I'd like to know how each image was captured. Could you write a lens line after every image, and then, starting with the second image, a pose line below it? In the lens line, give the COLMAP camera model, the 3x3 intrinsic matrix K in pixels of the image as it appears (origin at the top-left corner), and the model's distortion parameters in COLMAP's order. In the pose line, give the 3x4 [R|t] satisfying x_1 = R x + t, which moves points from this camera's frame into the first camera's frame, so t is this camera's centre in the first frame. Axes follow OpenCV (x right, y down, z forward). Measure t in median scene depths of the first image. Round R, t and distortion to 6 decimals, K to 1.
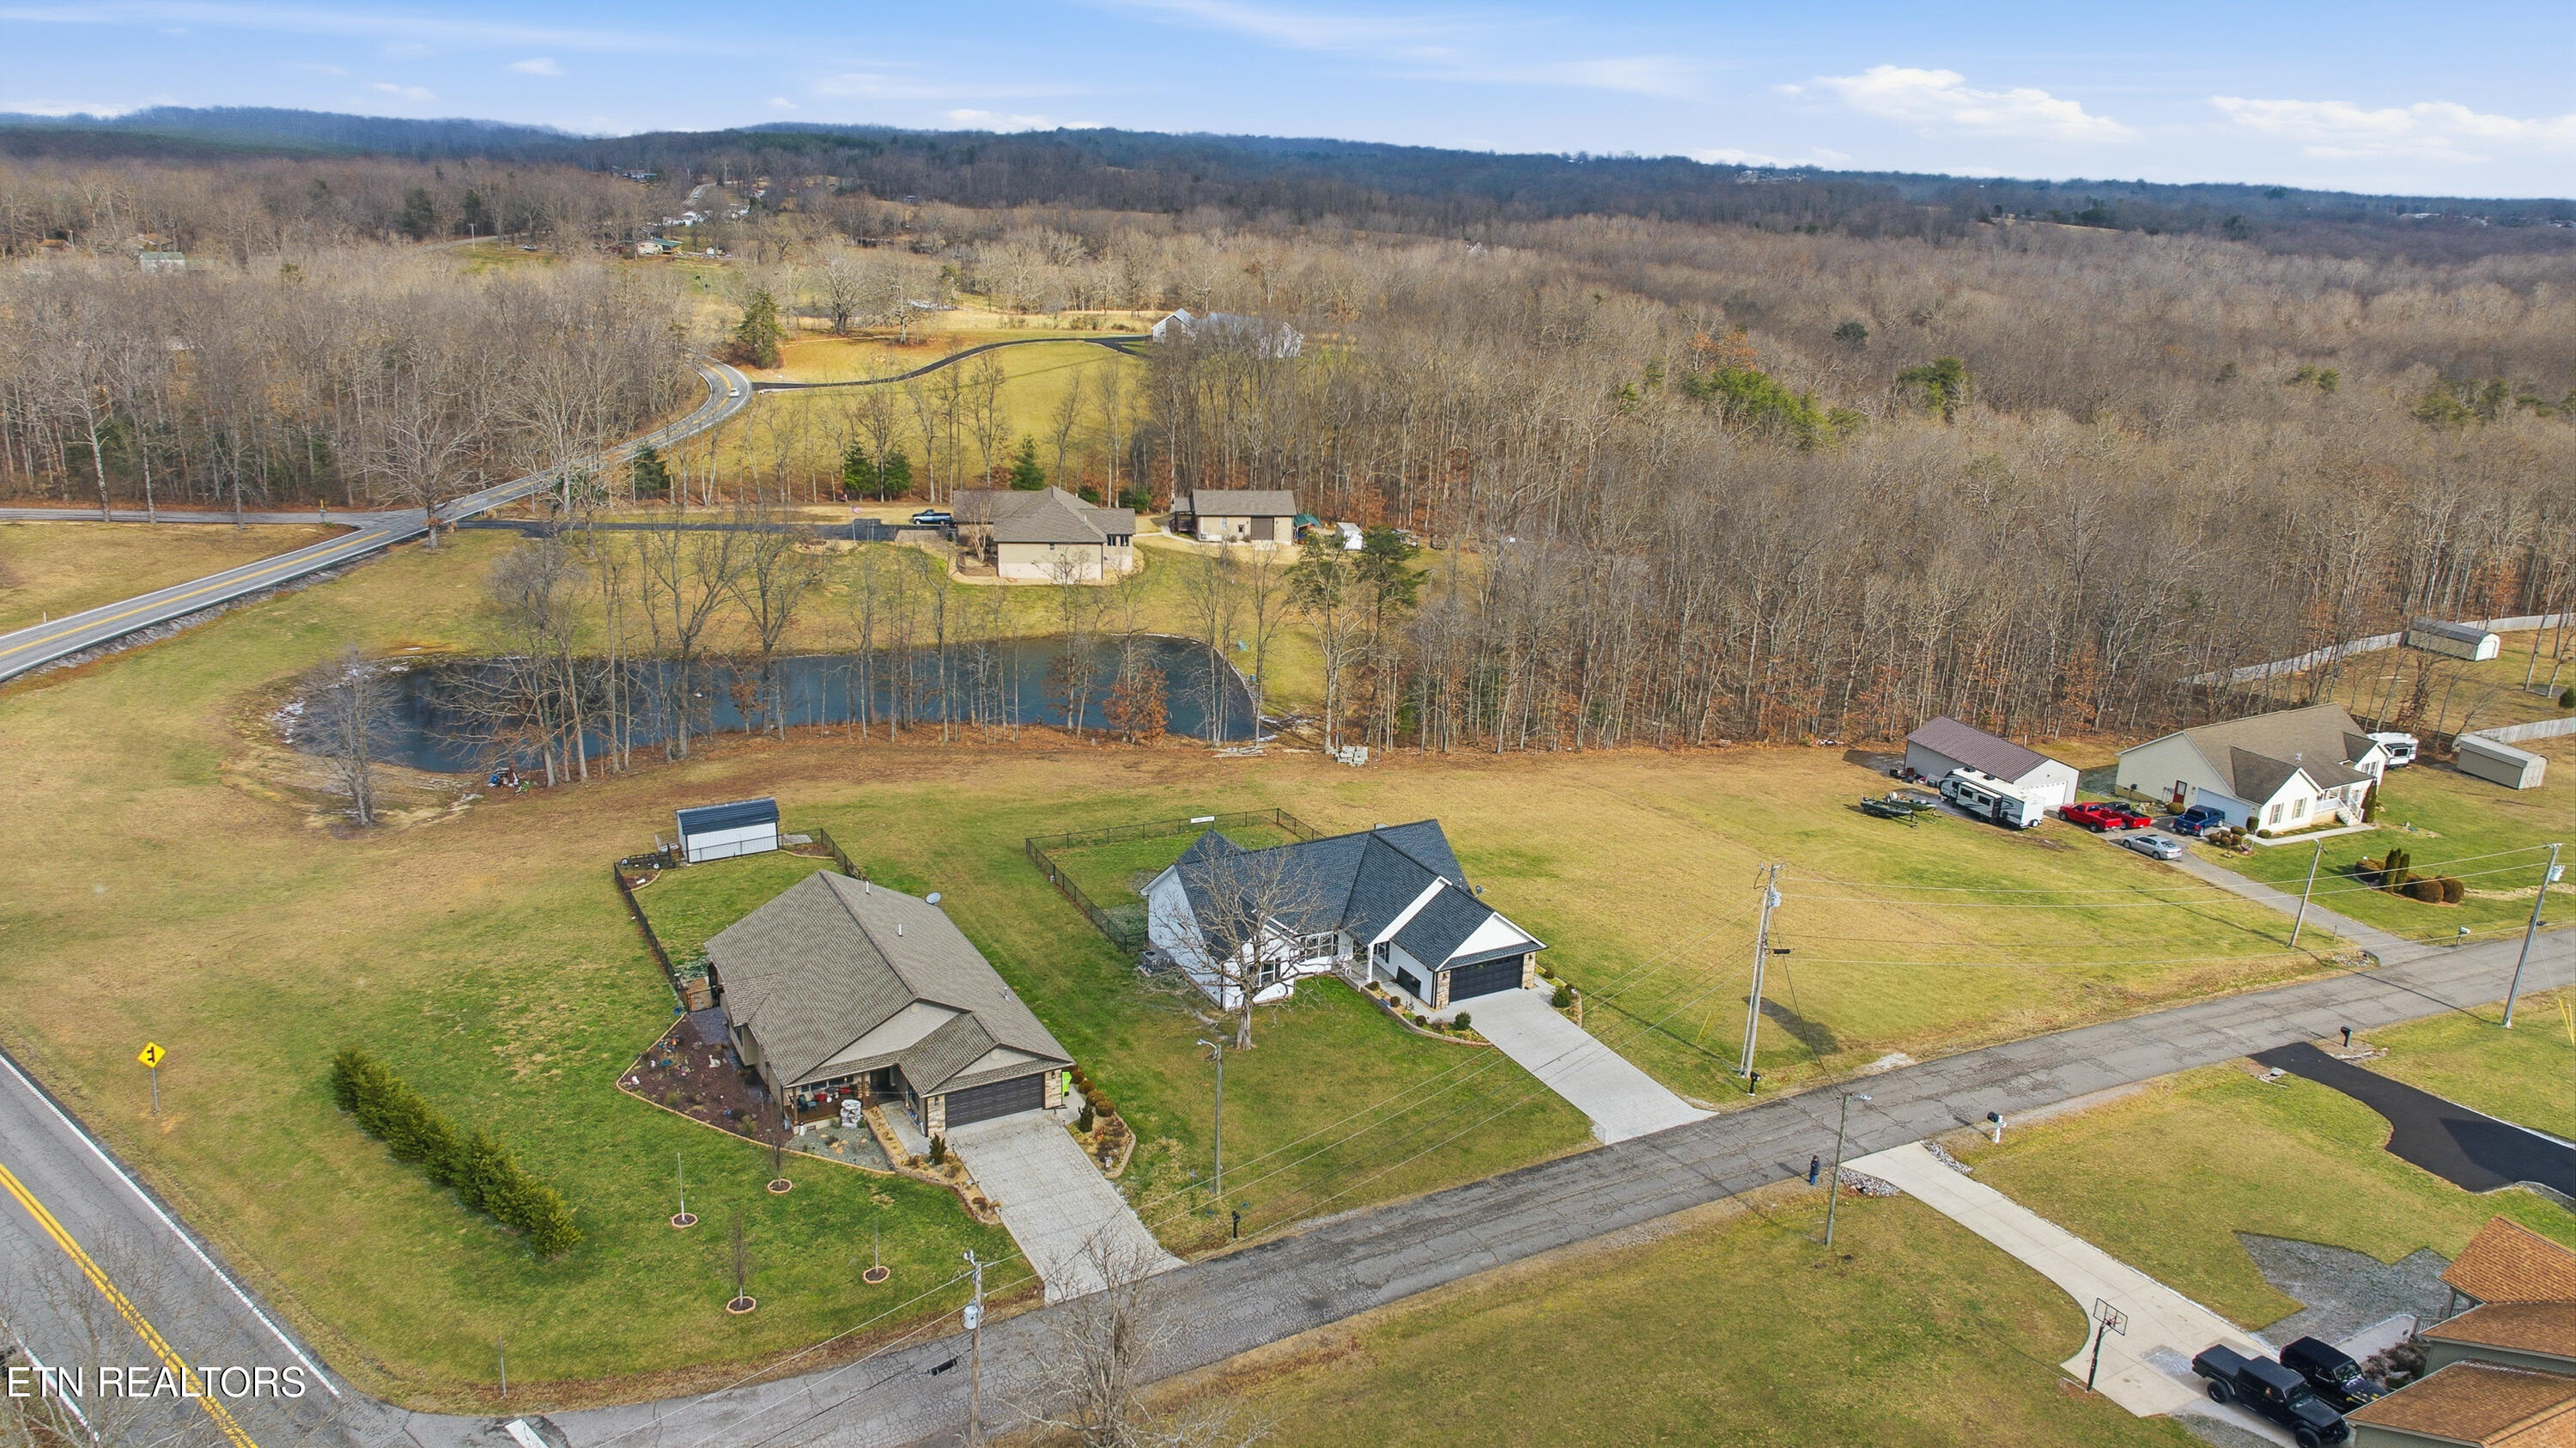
lens RADIAL K [[1795.0, 0, 1288.0], [0, 1795.0, 724.0], [0, 0, 1]] dist [-0.020009, -0.001352]
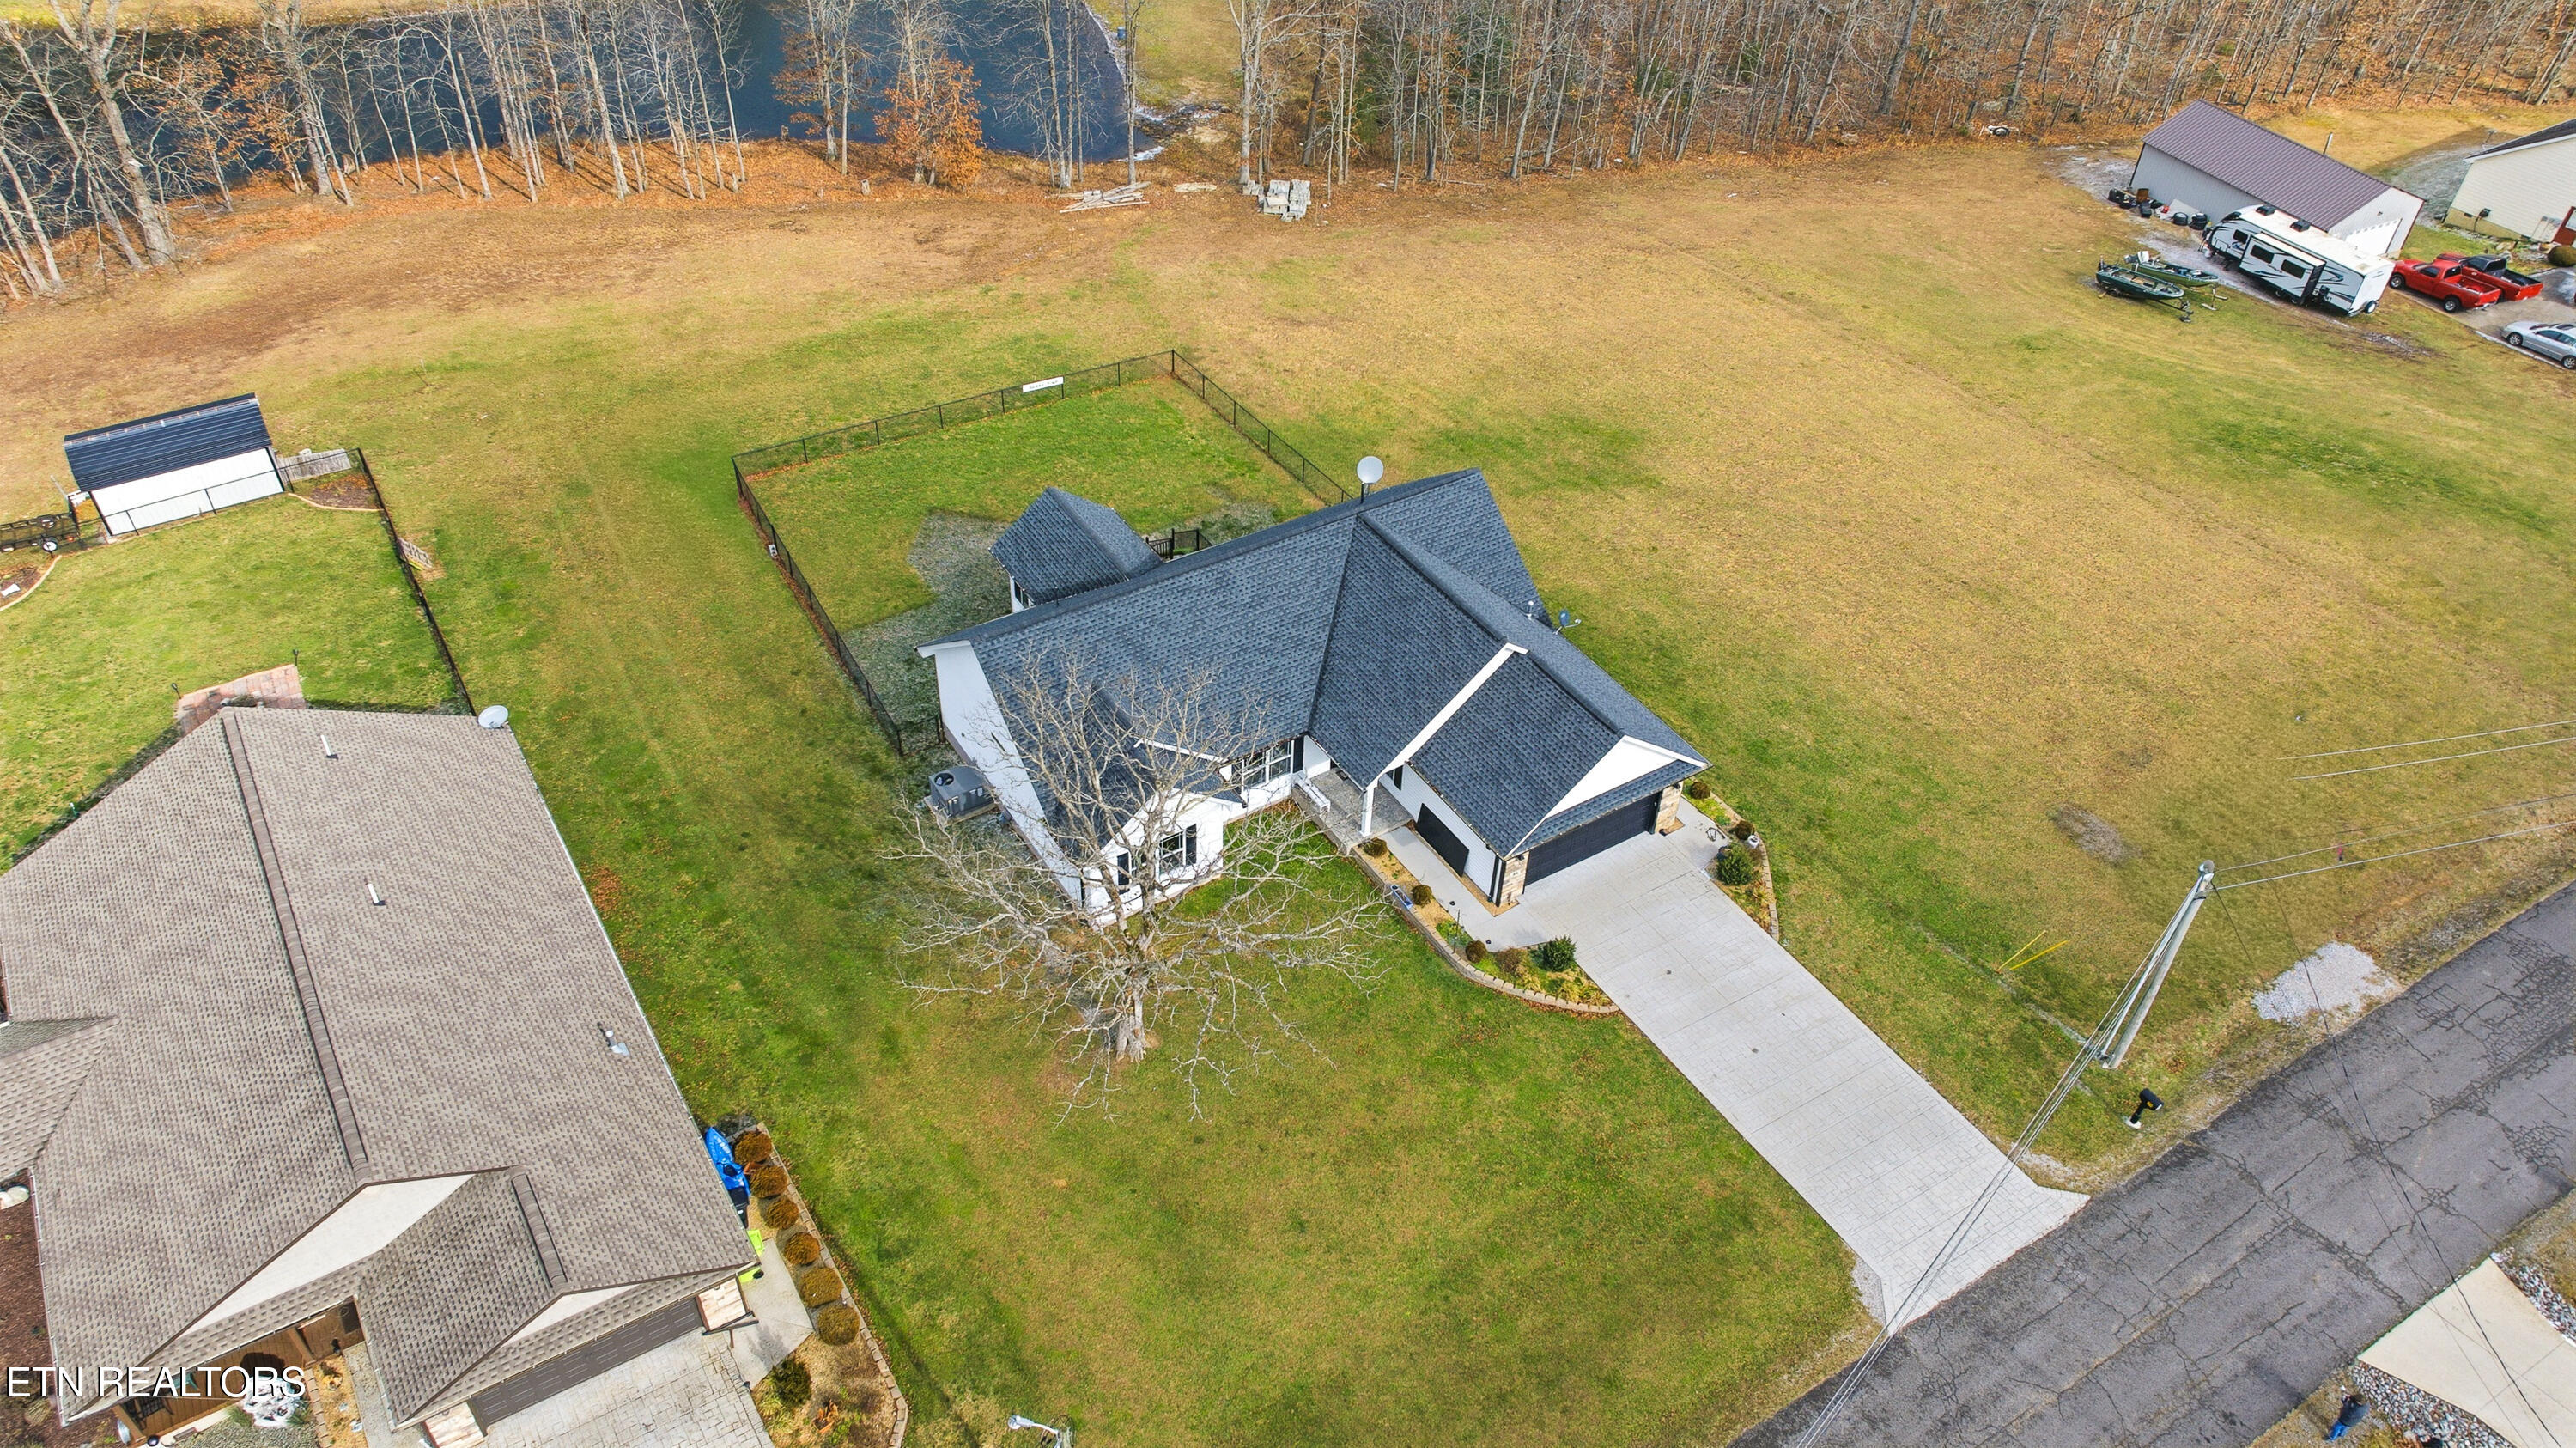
lens RADIAL K [[1795.0, 0, 1288.0], [0, 1795.0, 724.0], [0, 0, 1]] dist [-0.020009, -0.001352]
pose [[0.998006, -0.043427, 0.045800, -0.000051], [0.021578, 0.916695, 0.399005, -0.071245], [-0.059312, -0.397222, 0.915804, 0.400015]]
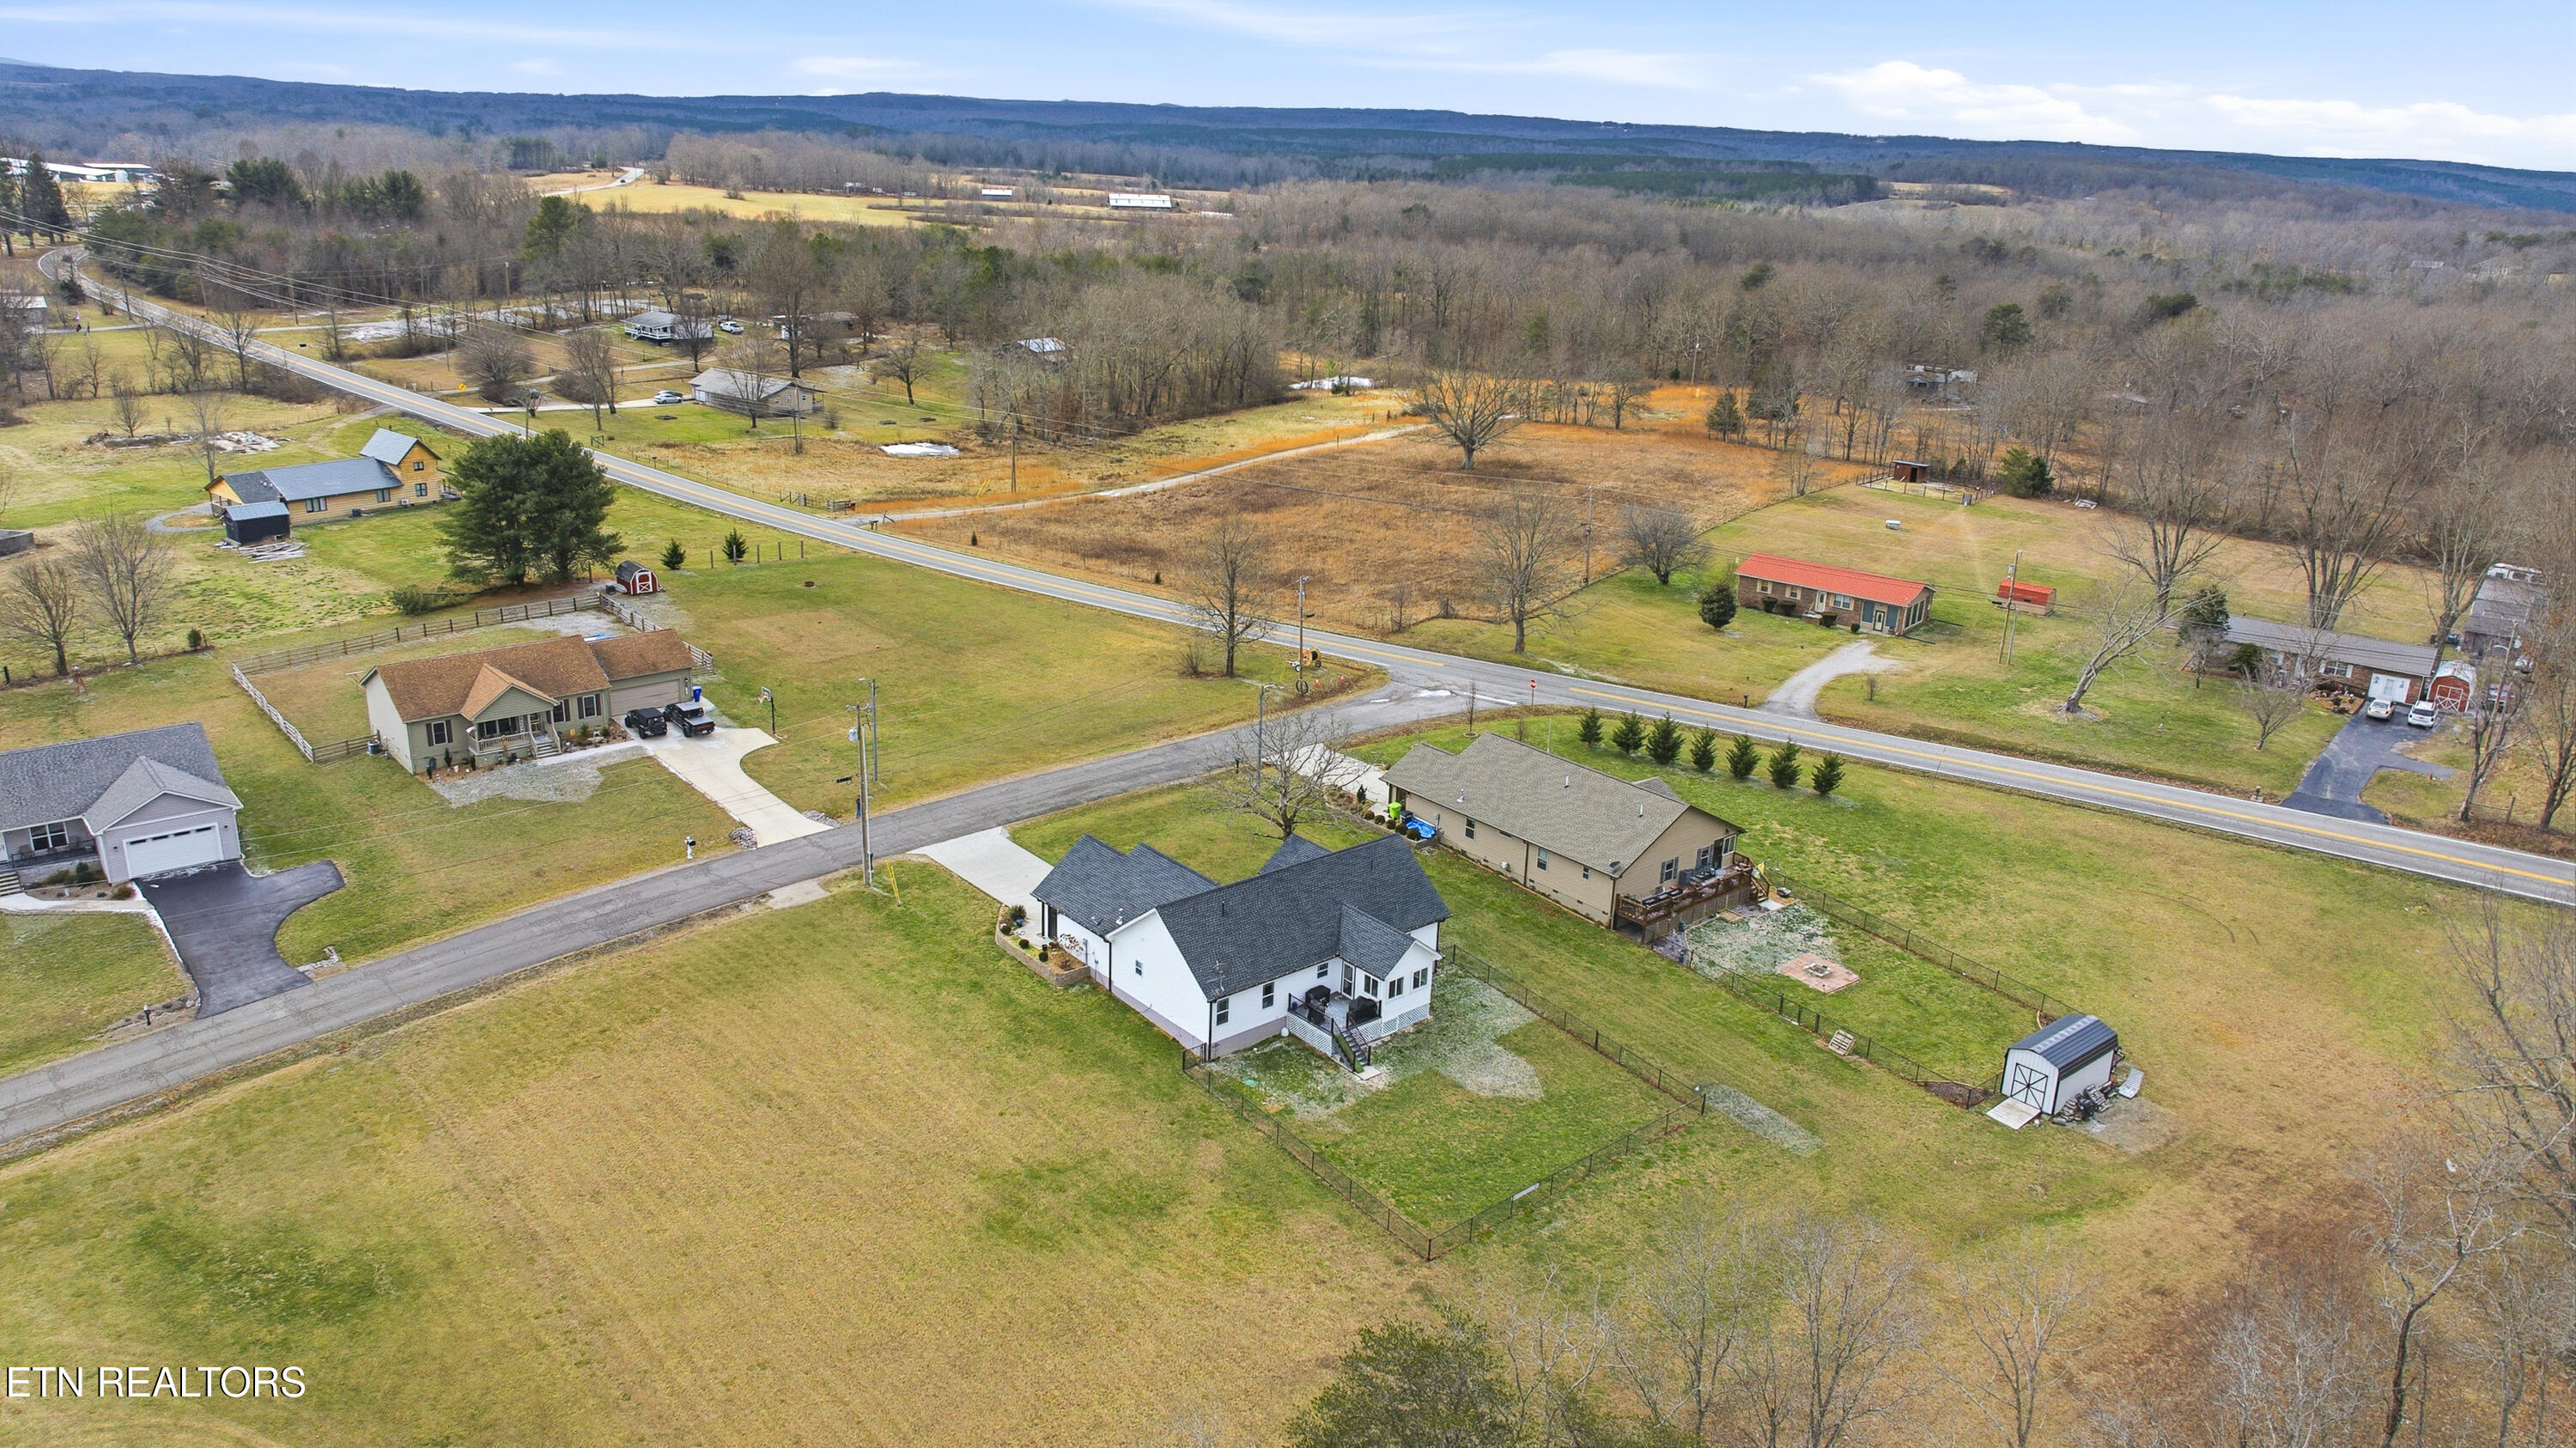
lens RADIAL K [[1795.0, 0, 1288.0], [0, 1795.0, 724.0], [0, 0, 1]] dist [-0.020009, -0.001352]
pose [[-0.975560, 0.002067, -0.219725, 0.168551], [-0.130239, 0.799938, 0.585778, -0.426484], [0.176977, 0.600079, -0.780118, 1.315643]]
